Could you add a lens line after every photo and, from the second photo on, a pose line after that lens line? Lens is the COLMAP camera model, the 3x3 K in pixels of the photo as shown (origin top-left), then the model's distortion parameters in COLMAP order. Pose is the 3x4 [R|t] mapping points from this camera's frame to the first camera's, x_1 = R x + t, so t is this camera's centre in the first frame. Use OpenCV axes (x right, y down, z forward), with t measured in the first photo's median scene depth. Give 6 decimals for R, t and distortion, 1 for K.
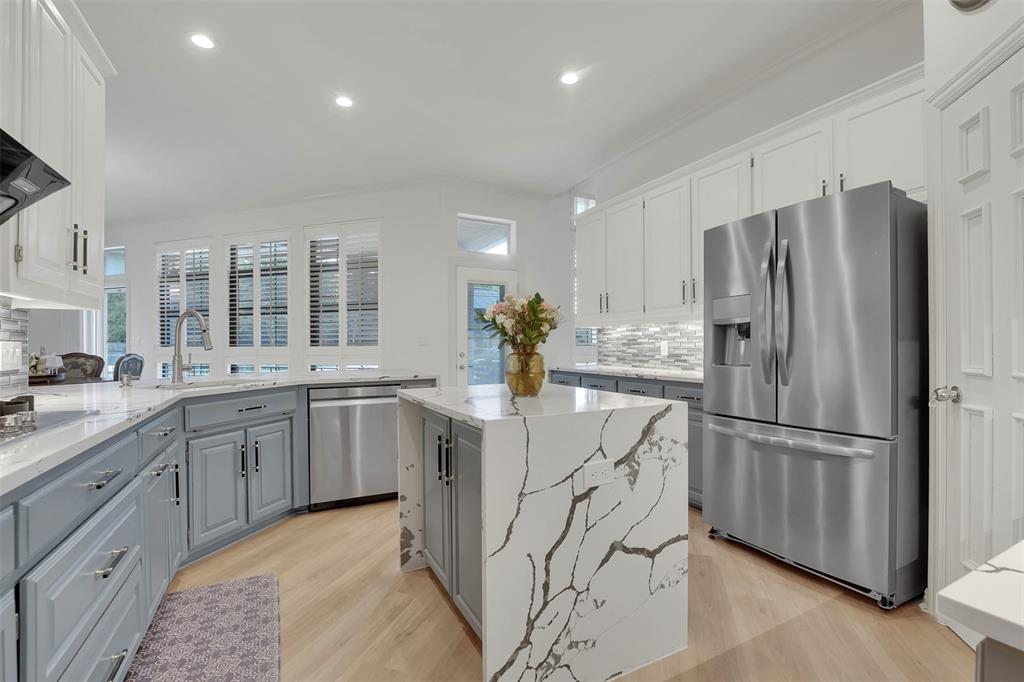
lens RADIAL K [[426.2, 0, 512.0], [0, 426.2, 341.0], [0, 0, 1]] dist [-0.026722, 0.000387]
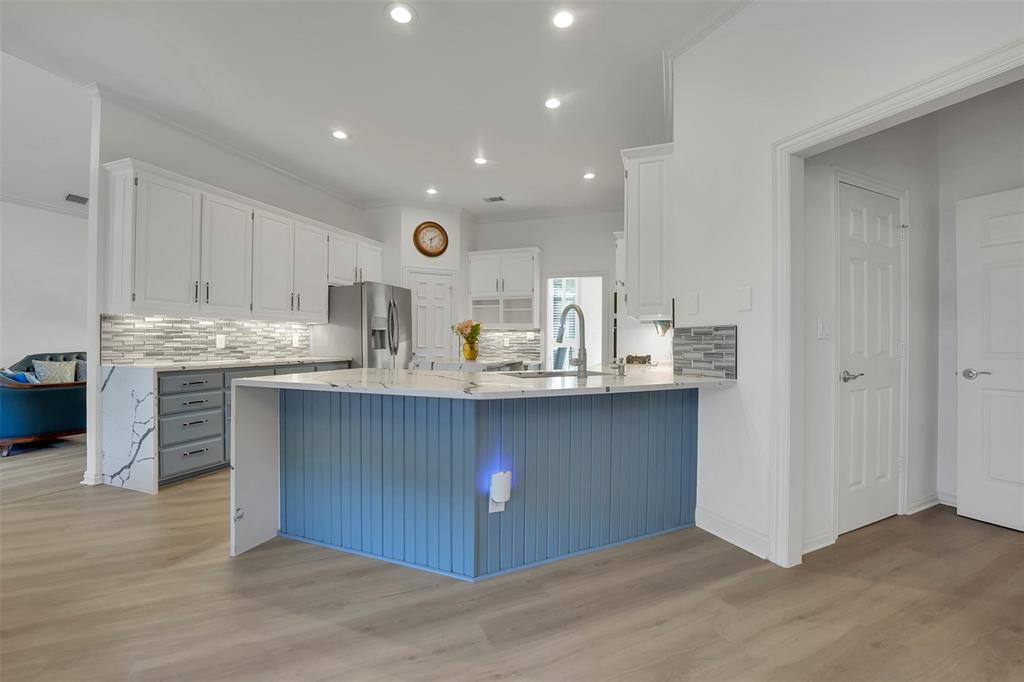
lens RADIAL K [[426.2, 0, 512.0], [0, 426.2, 341.0], [0, 0, 1]] dist [-0.026722, 0.000387]
pose [[-0.665342, -0.001788, 0.746537, -0.929052], [-0.010757, 0.999916, -0.007193, 0.015517], [-0.746461, -0.012816, -0.665305, 1.134784]]
